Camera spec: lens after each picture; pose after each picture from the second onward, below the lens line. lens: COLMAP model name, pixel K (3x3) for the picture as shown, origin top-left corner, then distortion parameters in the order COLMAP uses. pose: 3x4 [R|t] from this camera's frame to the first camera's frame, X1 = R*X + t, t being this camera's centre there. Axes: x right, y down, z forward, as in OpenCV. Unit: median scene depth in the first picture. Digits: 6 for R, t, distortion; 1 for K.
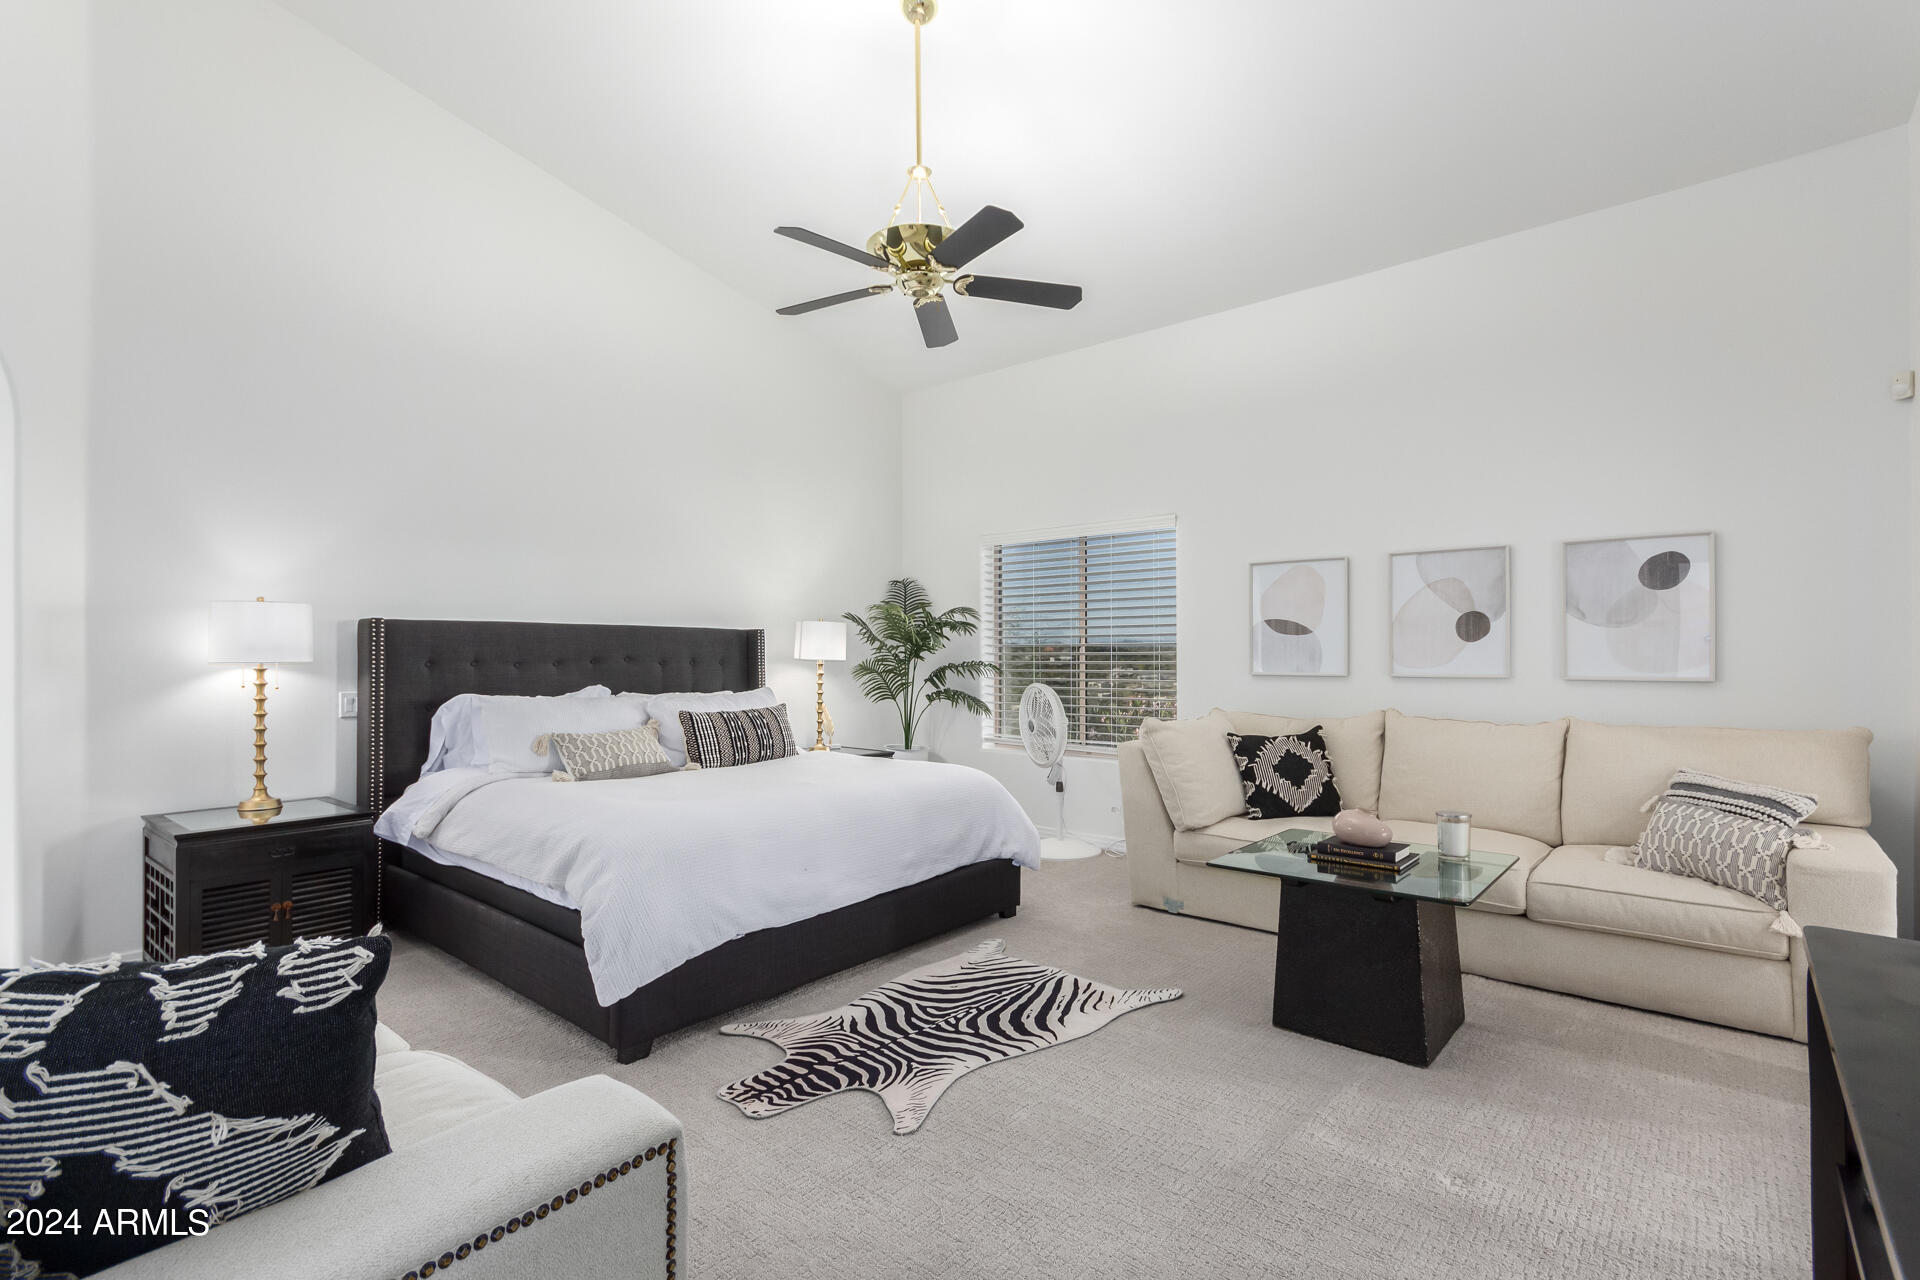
lens RADIAL K [[891.7, 0, 958.1], [0, 891.7, 653.6], [0, 0, 1]] dist [0.004135, 0.000777]
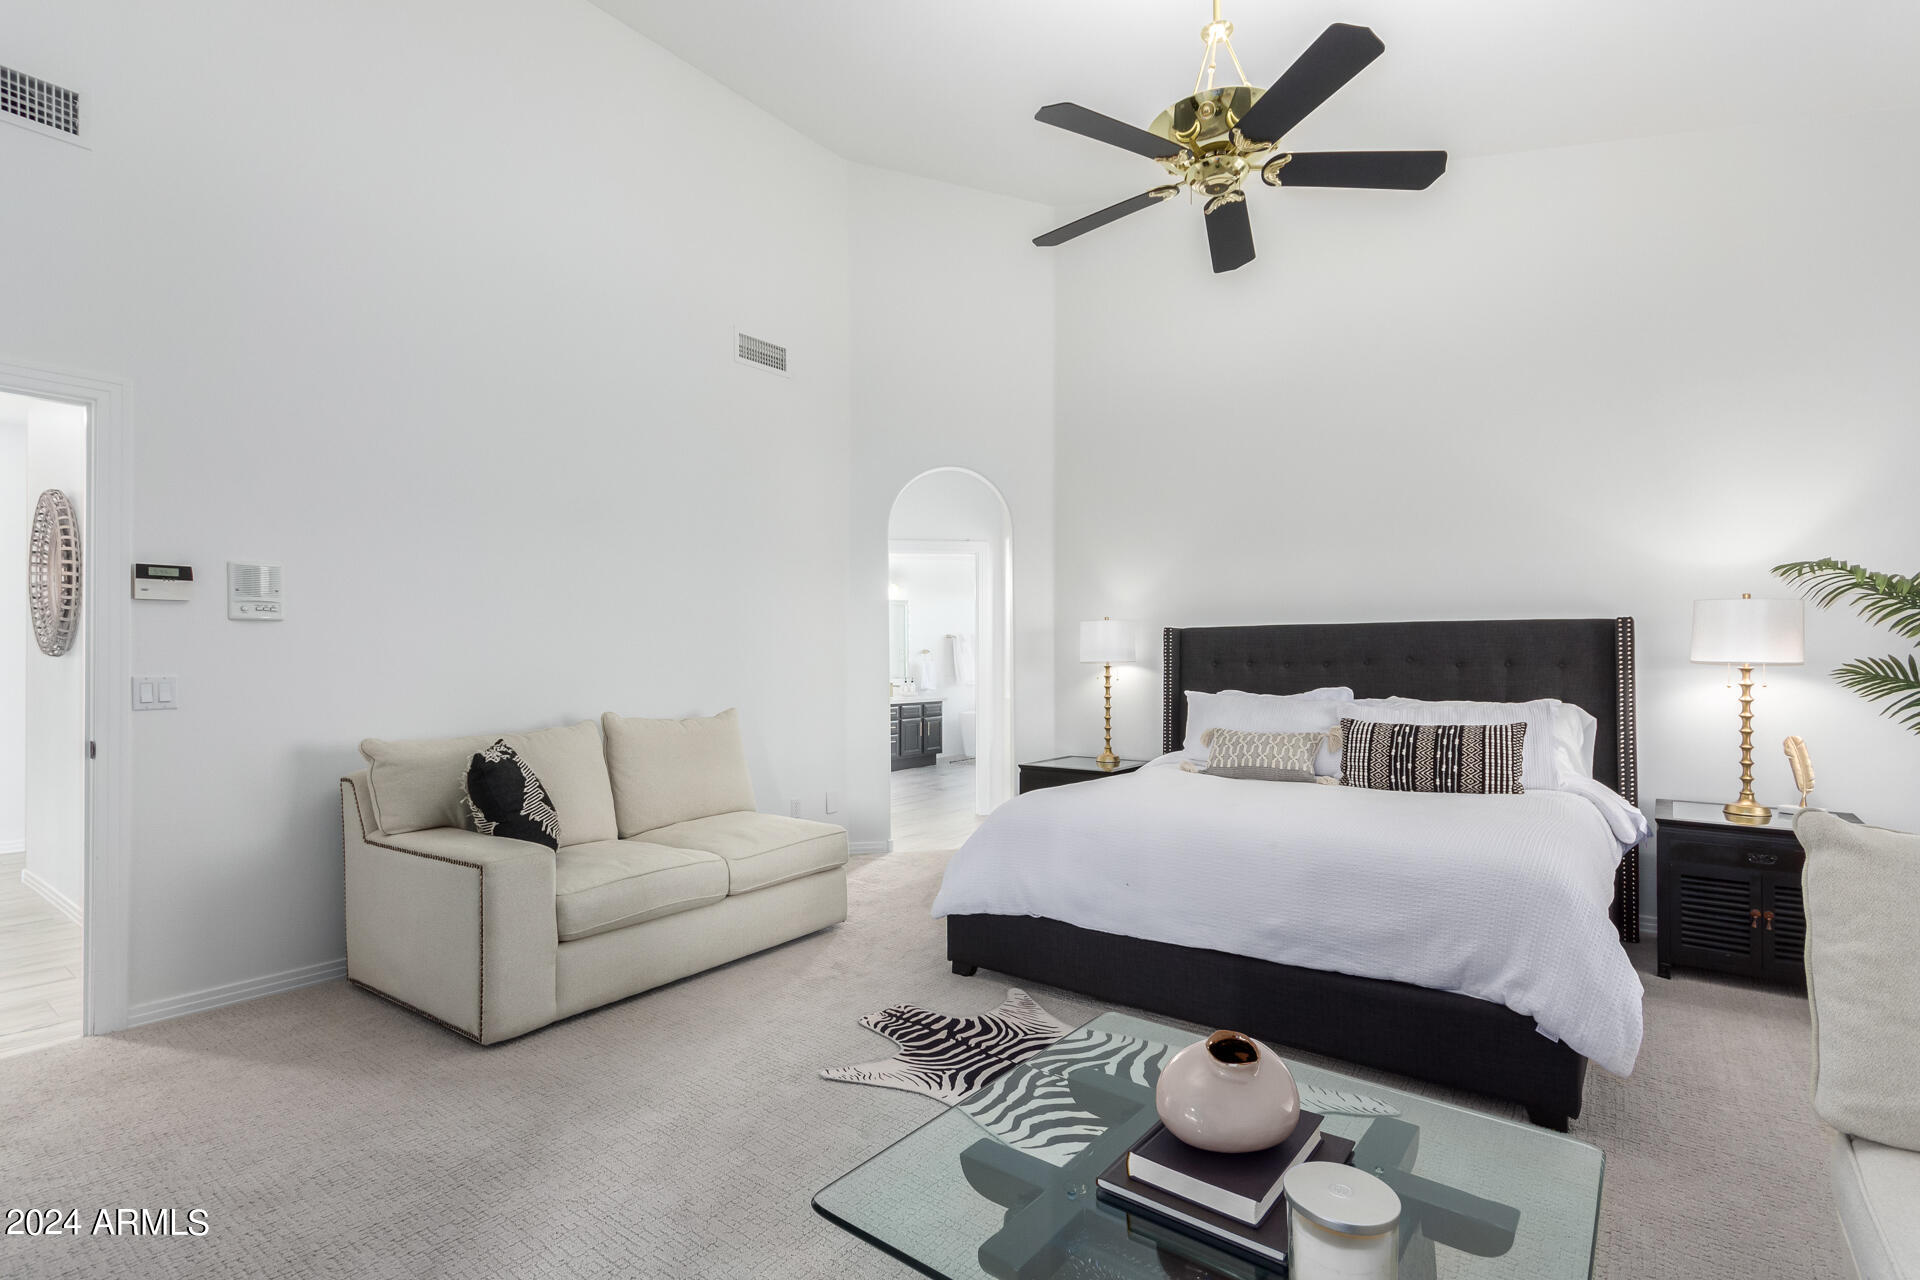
lens RADIAL K [[897.5, 0, 969.6], [0, 897.5, 649.3], [0, 0, 1]] dist [0.002026, 0.000282]
pose [[0.060003, -0.009407, -0.998154, 0.747950], [0.004288, 0.999949, -0.009166, 0.002251], [0.998189, -0.003730, 0.060040, 0.759540]]
